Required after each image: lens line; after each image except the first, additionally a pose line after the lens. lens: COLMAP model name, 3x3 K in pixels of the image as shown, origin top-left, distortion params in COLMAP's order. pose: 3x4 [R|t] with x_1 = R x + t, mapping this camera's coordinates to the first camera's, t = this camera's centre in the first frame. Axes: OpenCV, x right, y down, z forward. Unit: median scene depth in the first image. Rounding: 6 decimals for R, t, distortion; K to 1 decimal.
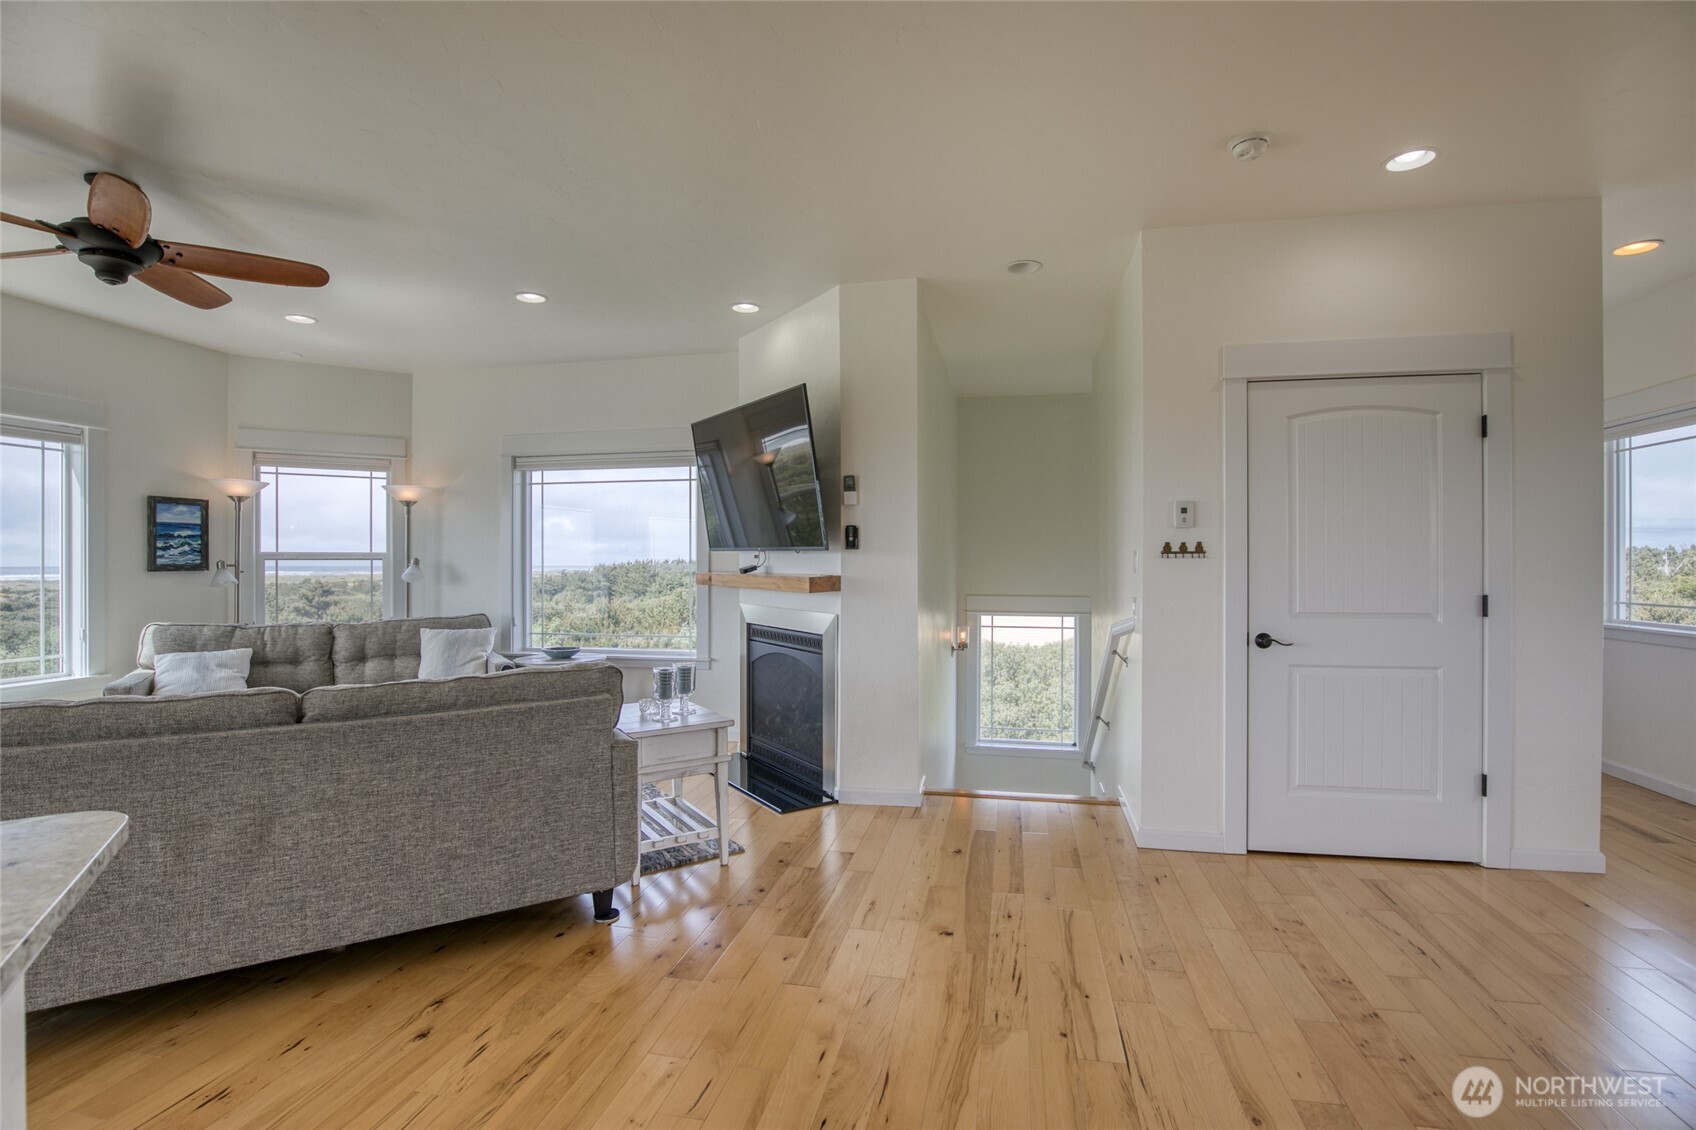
lens RADIAL K [[784.5, 0, 858.0], [0, 784.5, 564.5], [0, 0, 1]] dist [-0.041713, 0.009255]
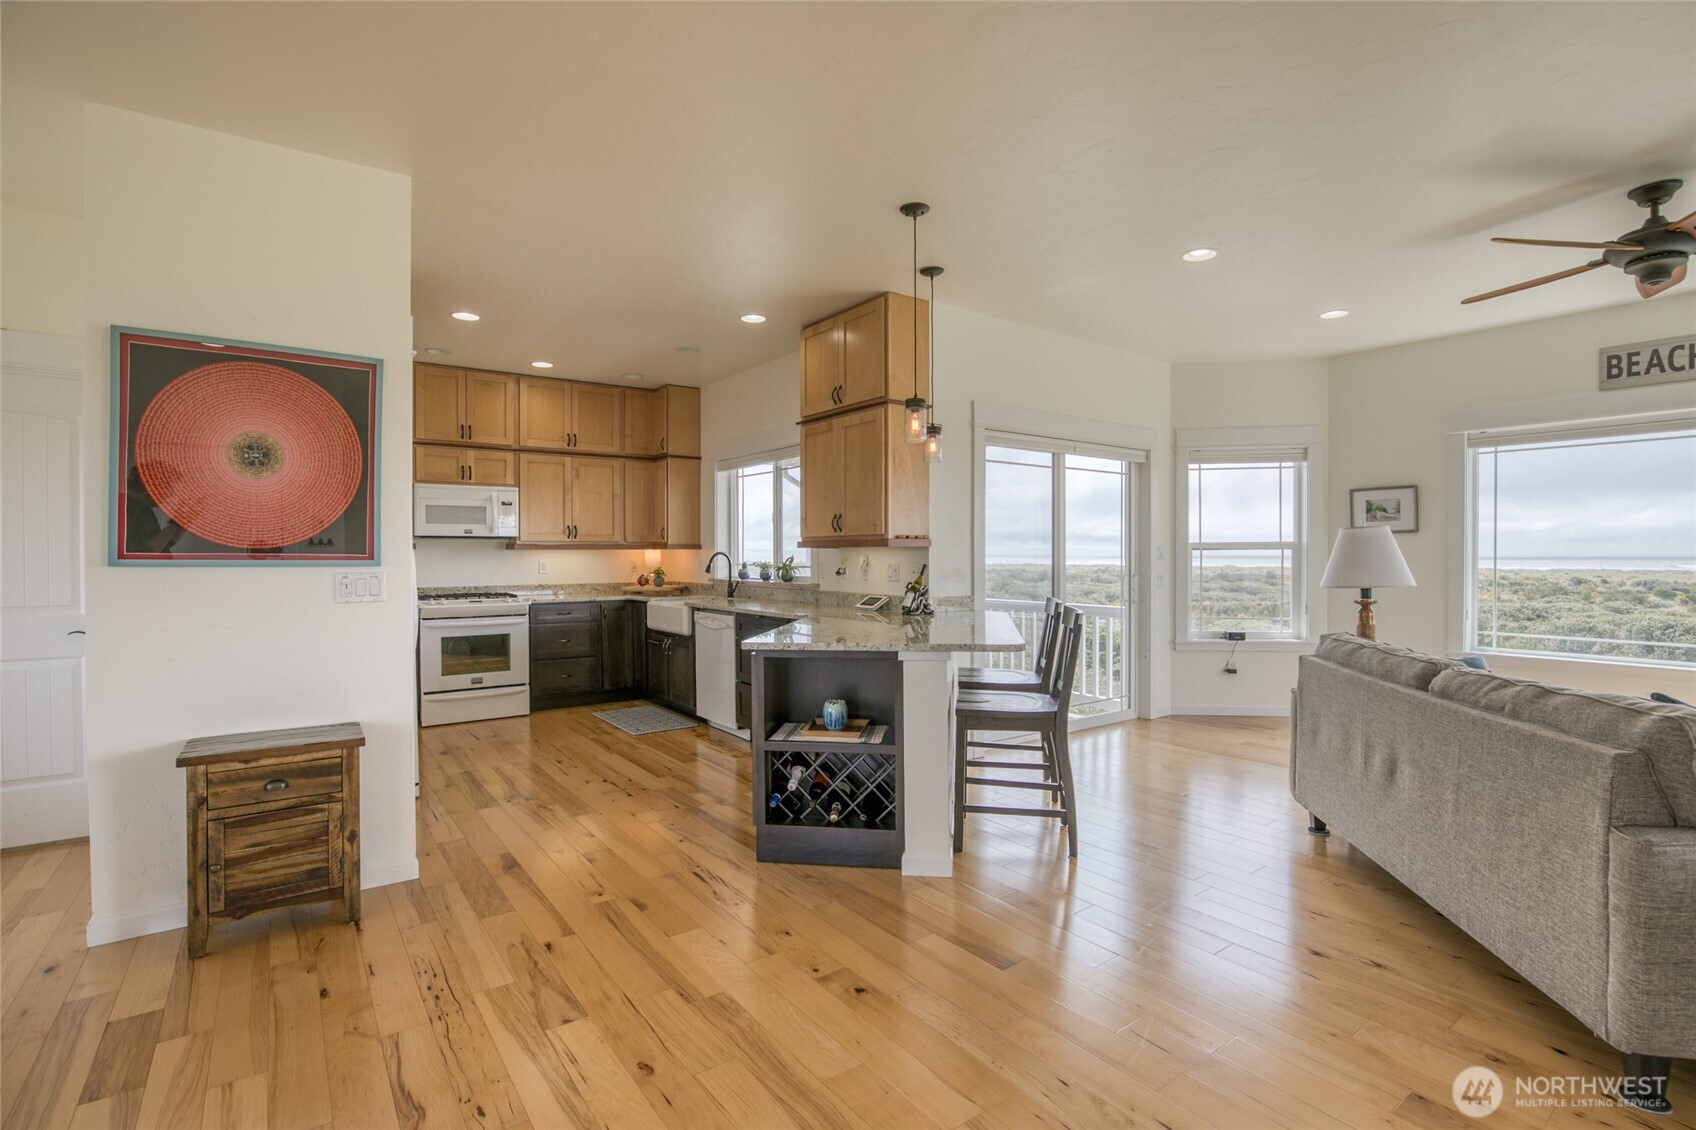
lens RADIAL K [[784.5, 0, 858.0], [0, 784.5, 564.5], [0, 0, 1]] dist [-0.041713, 0.009255]
pose [[-0.670749, 0.012622, -0.741577, 0.305014], [0.002563, 0.999889, 0.014701, -0.000640], [0.741680, 0.007960, -0.670707, 0.501355]]
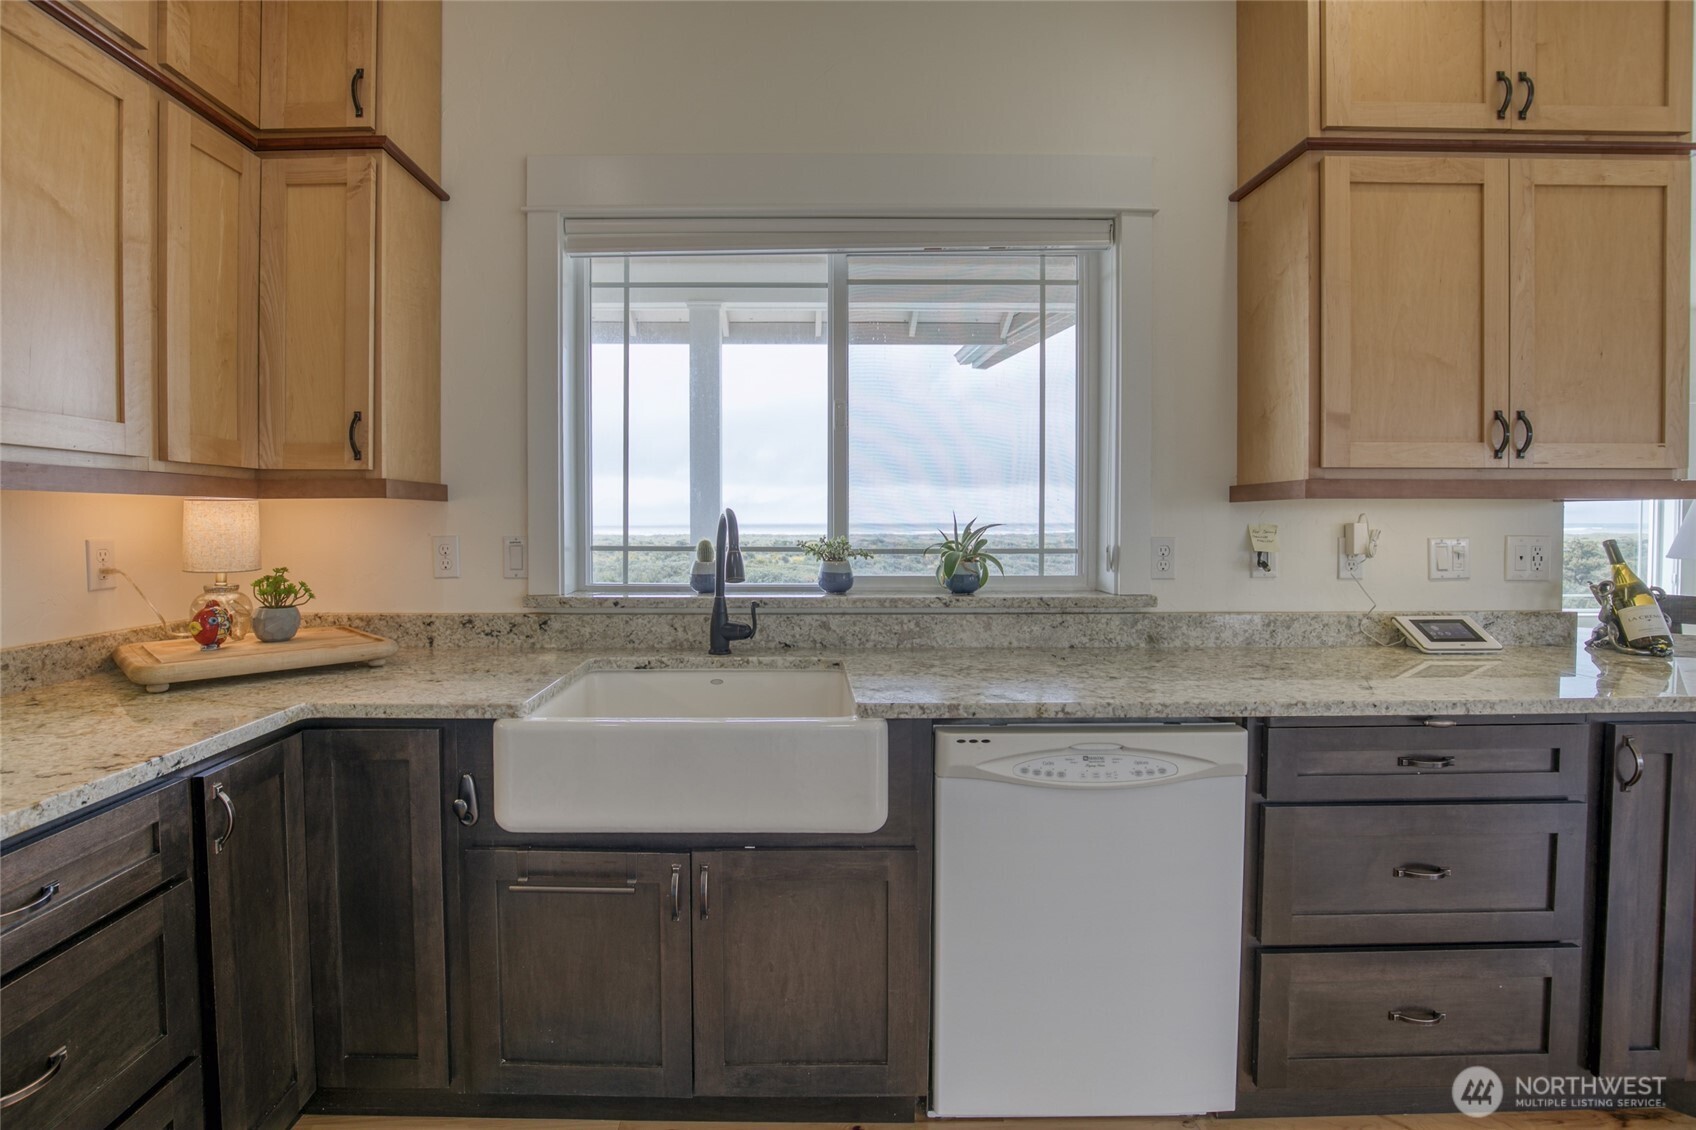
lens RADIAL K [[803.9, 0, 808.1], [0, 803.9, 538.6], [0, 0, 1]] dist [-0.036266, 0.008434]
pose [[0.196528, 0.024400, -0.980195, -0.083475], [-0.002208, 0.999699, 0.024443, 0.001950], [0.980496, -0.002640, 0.196523, -0.522938]]
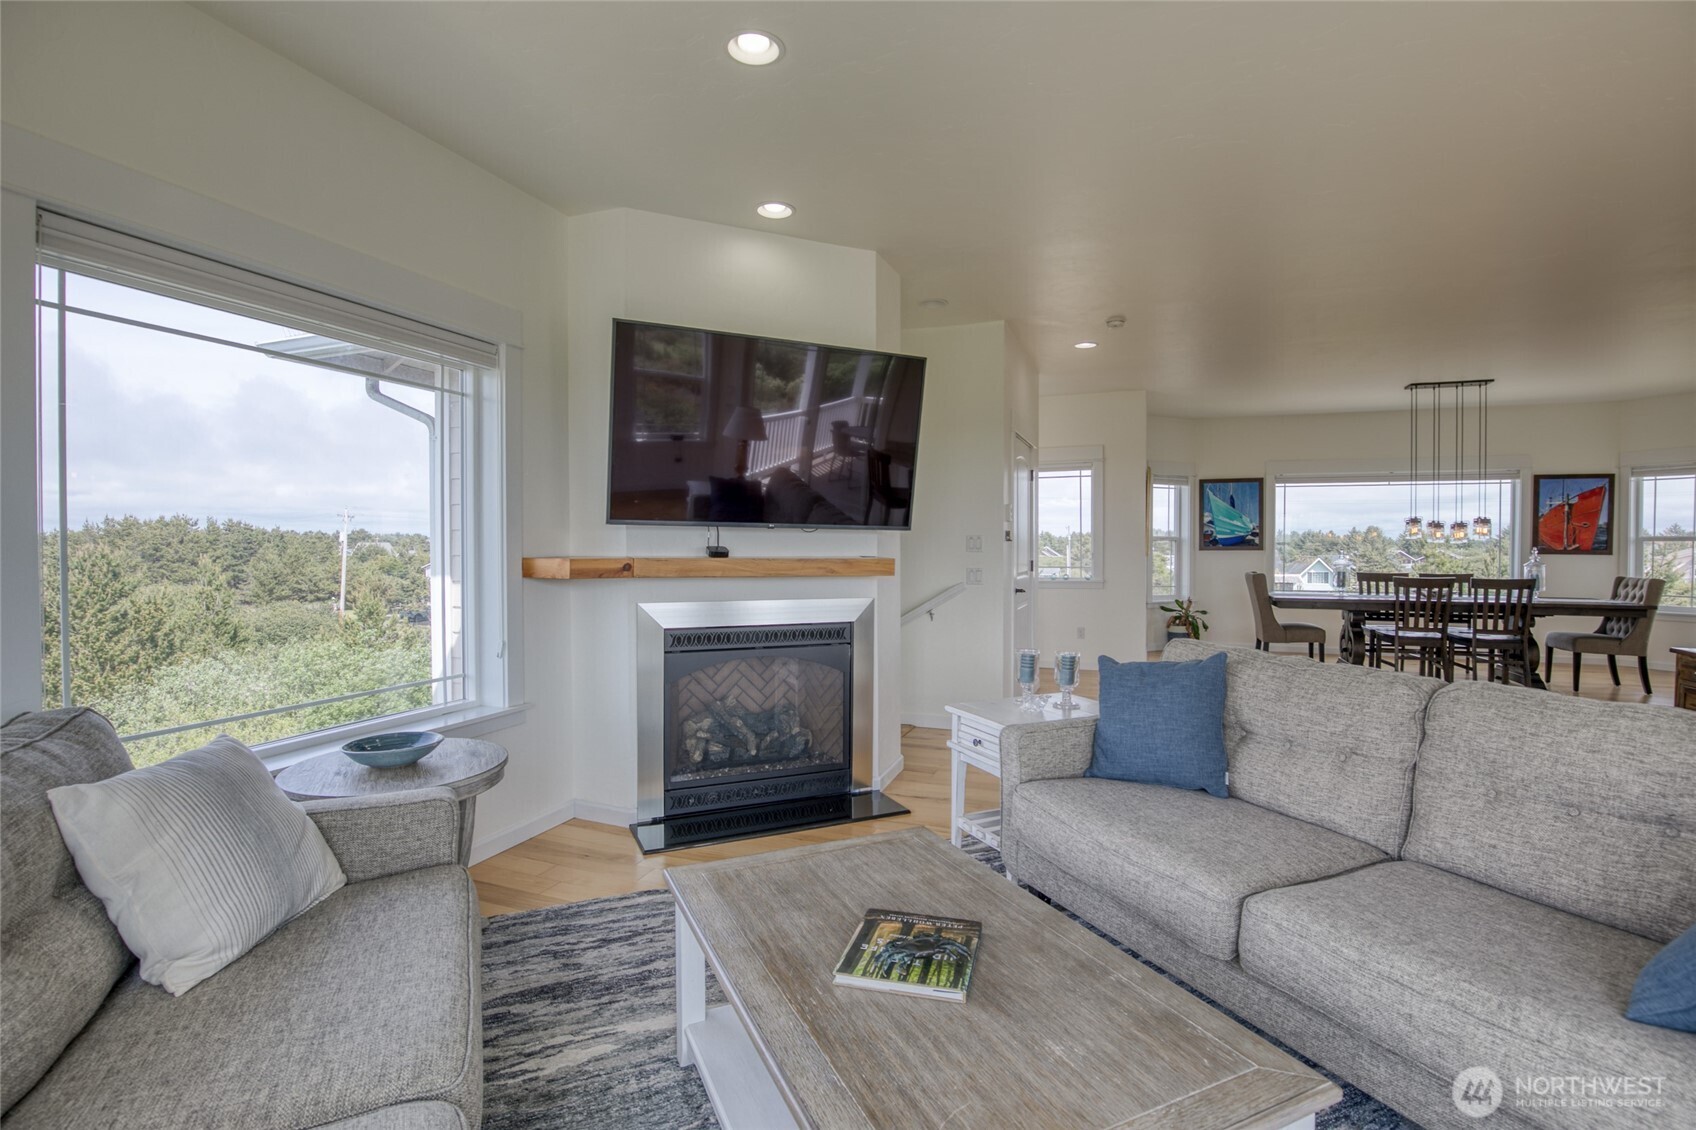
lens RADIAL K [[800.2, 0, 847.9], [0, 800.2, 559.0], [0, 0, 1]] dist [-0.034221, 0.007066]
pose [[0.152984, -0.017072, 0.988081, -0.797059], [0.002426, 0.999854, 0.016899, 0.000172], [-0.988226, -0.000188, 0.153003, 0.710540]]
